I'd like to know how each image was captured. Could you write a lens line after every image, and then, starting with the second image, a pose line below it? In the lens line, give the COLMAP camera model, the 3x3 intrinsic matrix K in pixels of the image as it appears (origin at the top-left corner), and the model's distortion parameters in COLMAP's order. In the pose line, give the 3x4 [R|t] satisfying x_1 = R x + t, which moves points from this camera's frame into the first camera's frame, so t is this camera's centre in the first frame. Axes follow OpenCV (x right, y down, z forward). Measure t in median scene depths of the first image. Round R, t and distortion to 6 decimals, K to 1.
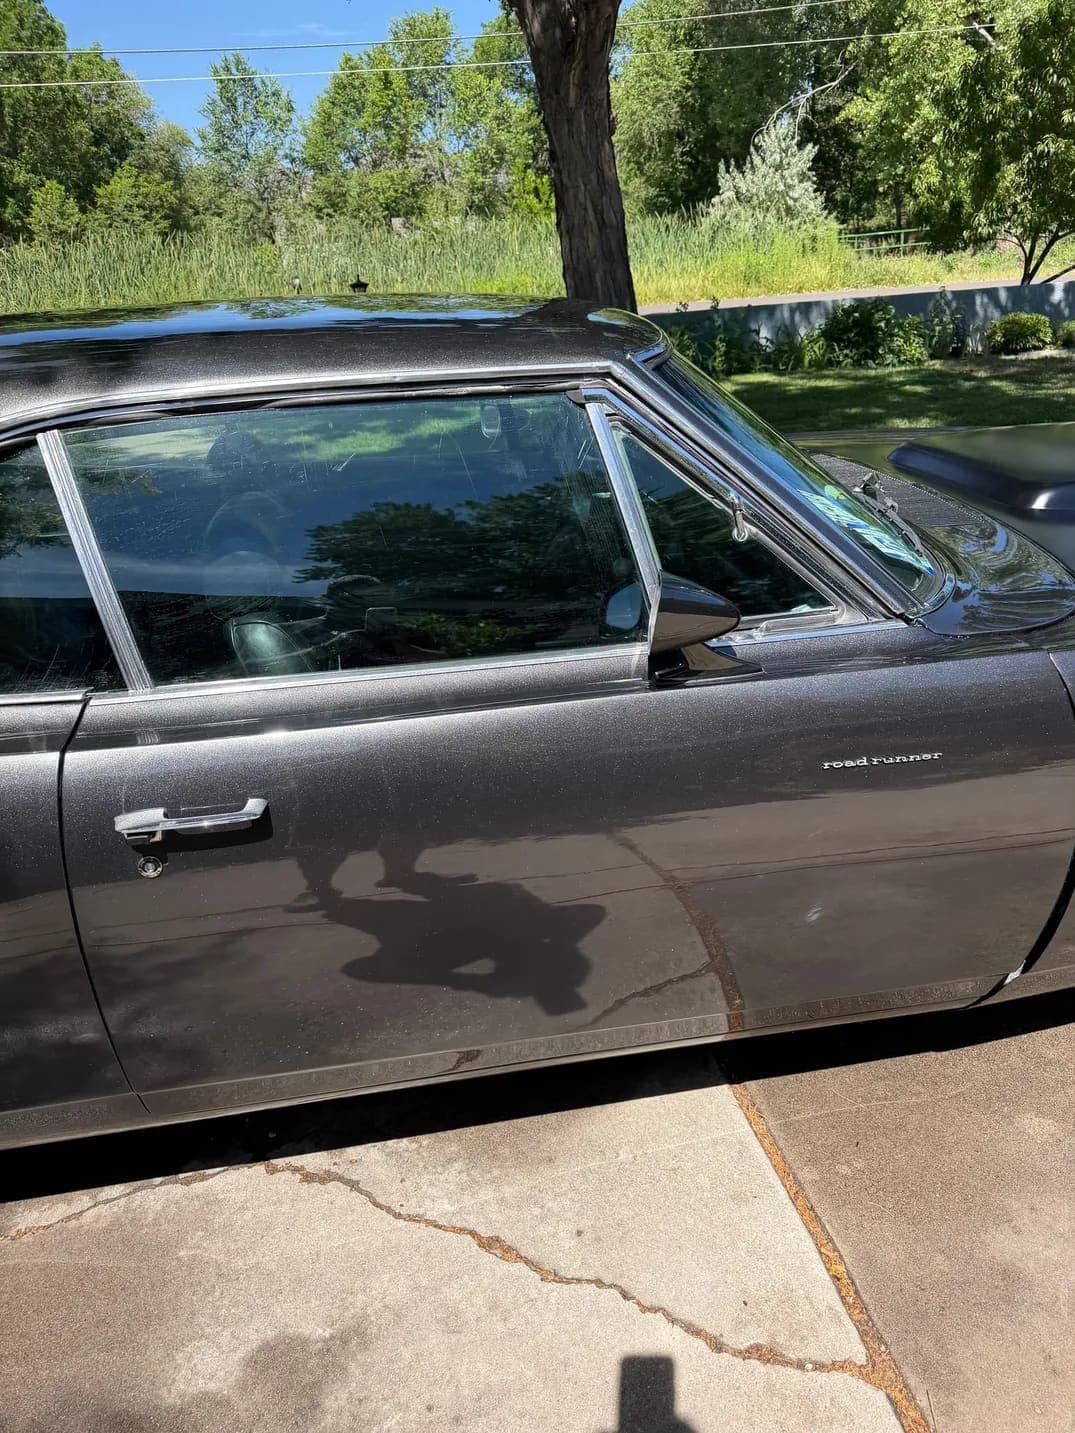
lens RADIAL K [[1032.4, 0, 527.0], [0, 1032.4, 710.0], [0, 0, 1]] dist [-0.000081, -0.007937]
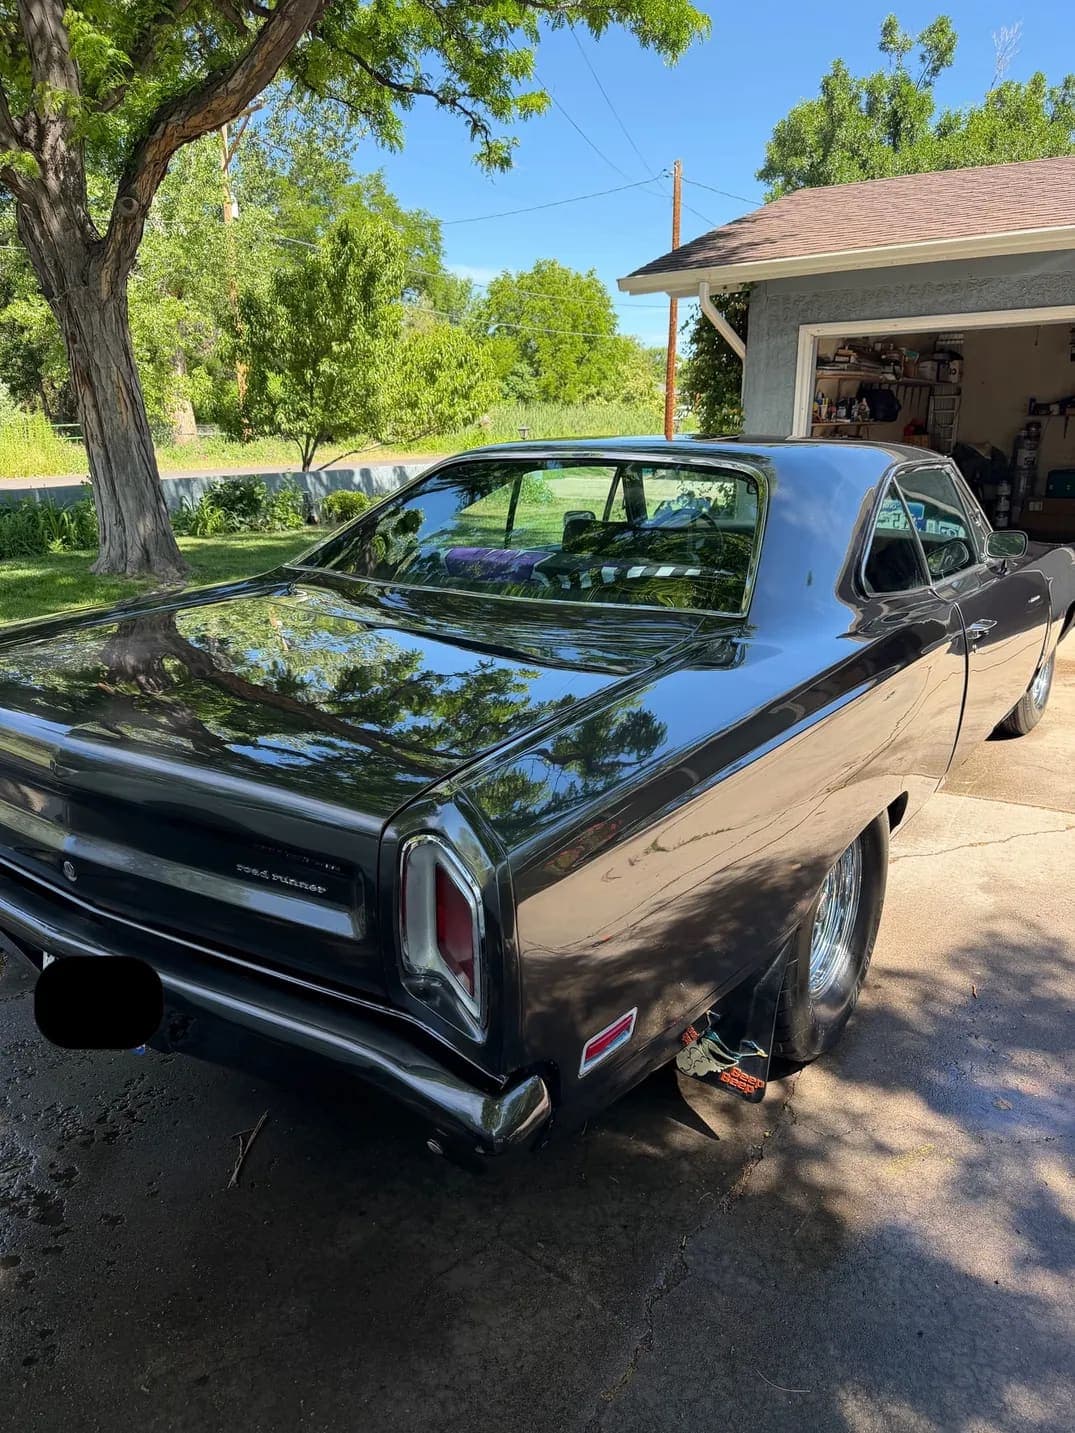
lens RADIAL K [[1022.2, 0, 542.1], [0, 1022.2, 730.2], [0, 0, 1]] dist [-0.009213, -0.006705]
pose [[0.687332, -0.155144, 0.709580, -0.114257], [0.258939, 0.965073, -0.039815, 0.006680], [-0.678620, 0.211104, 0.703499, 0.001914]]
